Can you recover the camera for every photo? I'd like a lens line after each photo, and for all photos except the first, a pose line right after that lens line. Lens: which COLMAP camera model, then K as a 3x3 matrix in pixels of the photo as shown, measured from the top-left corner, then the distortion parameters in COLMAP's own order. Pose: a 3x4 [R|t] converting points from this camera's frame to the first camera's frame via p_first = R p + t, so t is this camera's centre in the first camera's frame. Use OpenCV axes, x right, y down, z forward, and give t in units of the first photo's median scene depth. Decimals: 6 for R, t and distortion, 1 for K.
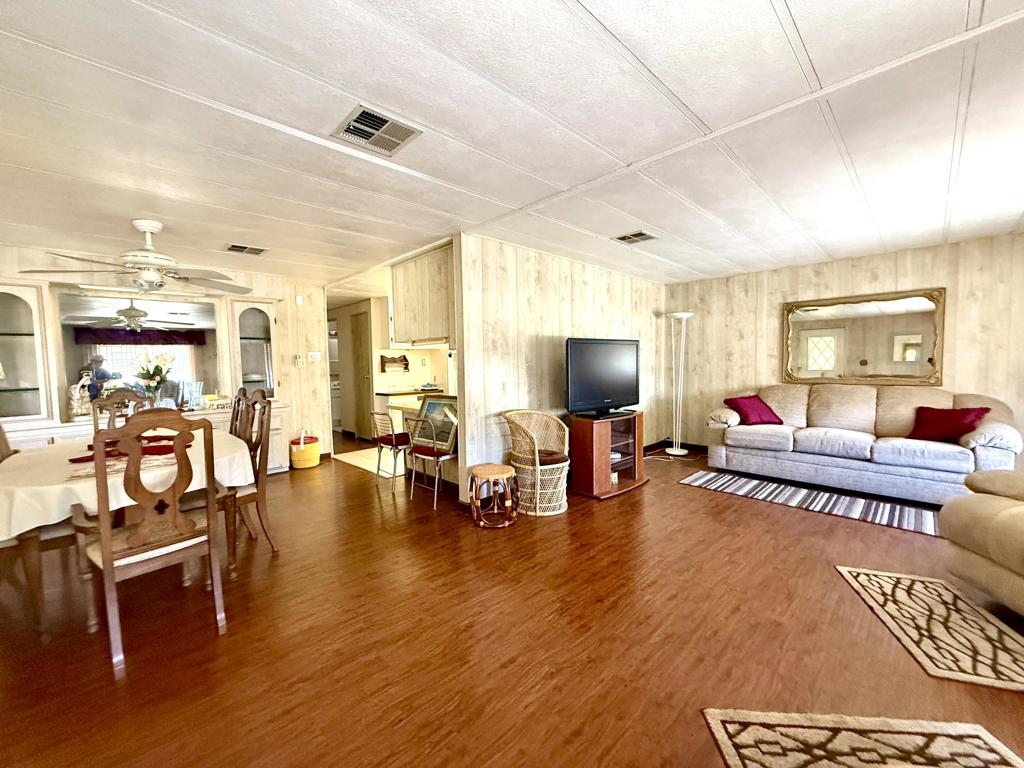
lens RADIAL K [[411.7, 0, 510.5], [0, 411.7, 381.9], [0, 0, 1]] dist [0.001920, 0.000329]
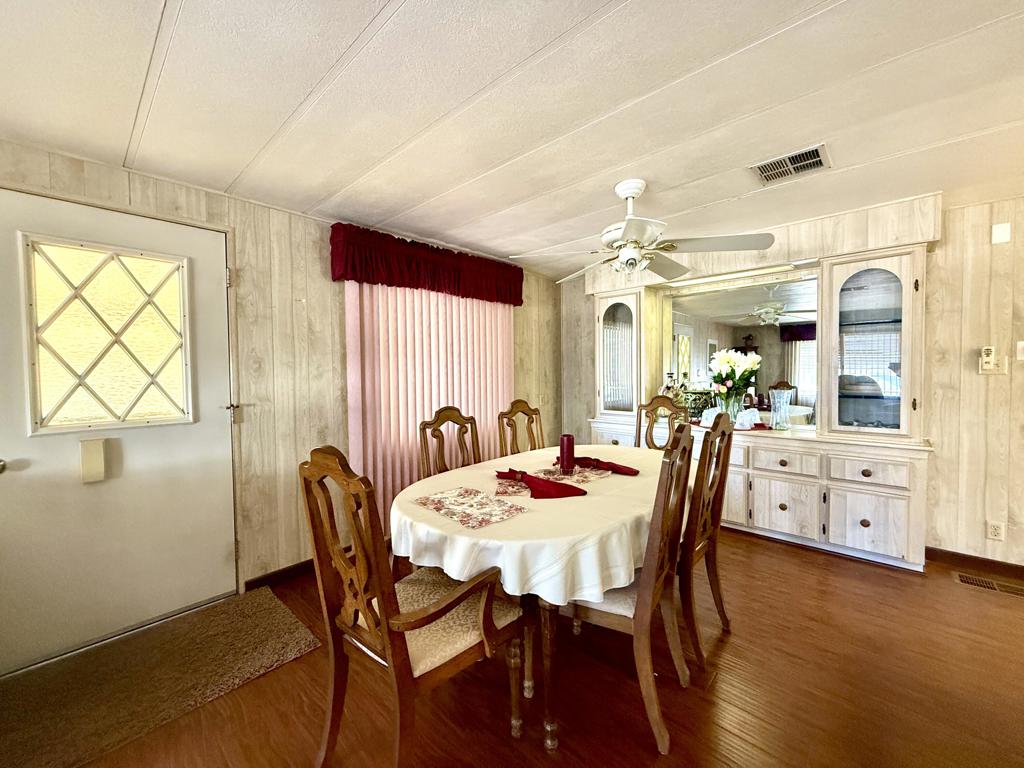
lens RADIAL K [[411.7, 0, 515.4], [0, 411.7, 380.8], [0, 0, 1]] dist [0.001920, 0.000329]
pose [[0.054216, 0.052796, -0.997133, -0.086229], [-0.037714, 0.997997, 0.050791, -0.045379], [0.997817, 0.034852, 0.056098, 0.627135]]
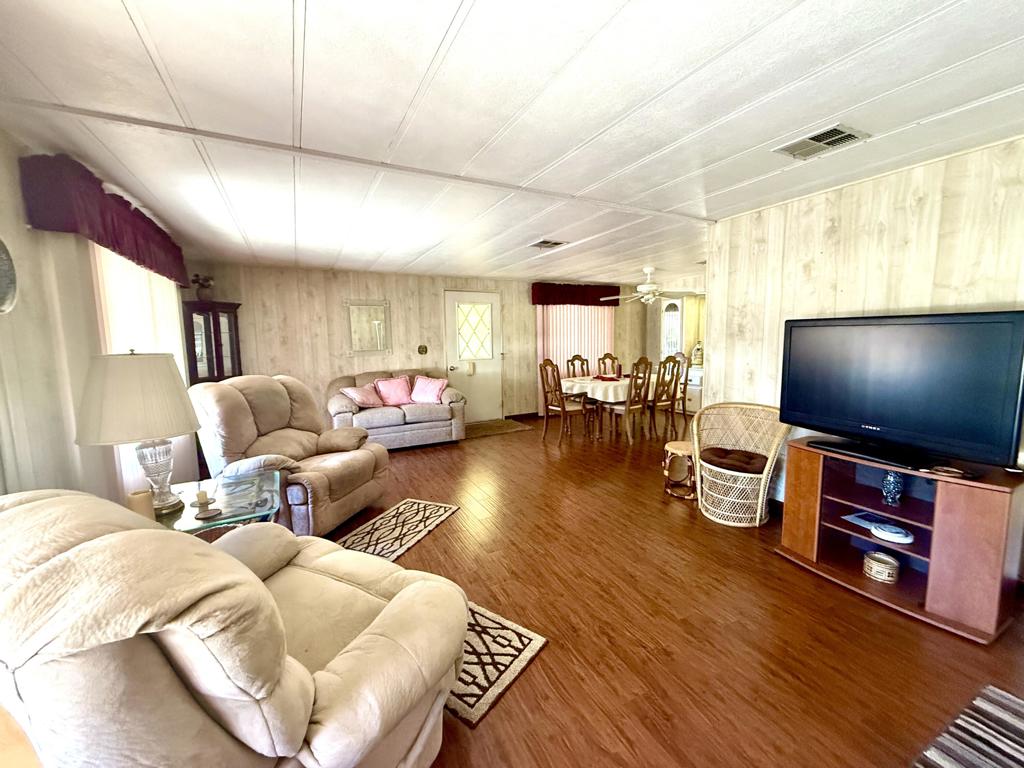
lens RADIAL K [[411.7, 0, 509.0], [0, 411.7, 384.8], [0, 0, 1]] dist [0.001920, 0.000329]
pose [[-0.293782, 0.138663, -0.945761, 1.044920], [-0.020520, 0.988279, 0.151271, -0.099905], [0.955652, 0.063848, -0.287494, 0.797812]]
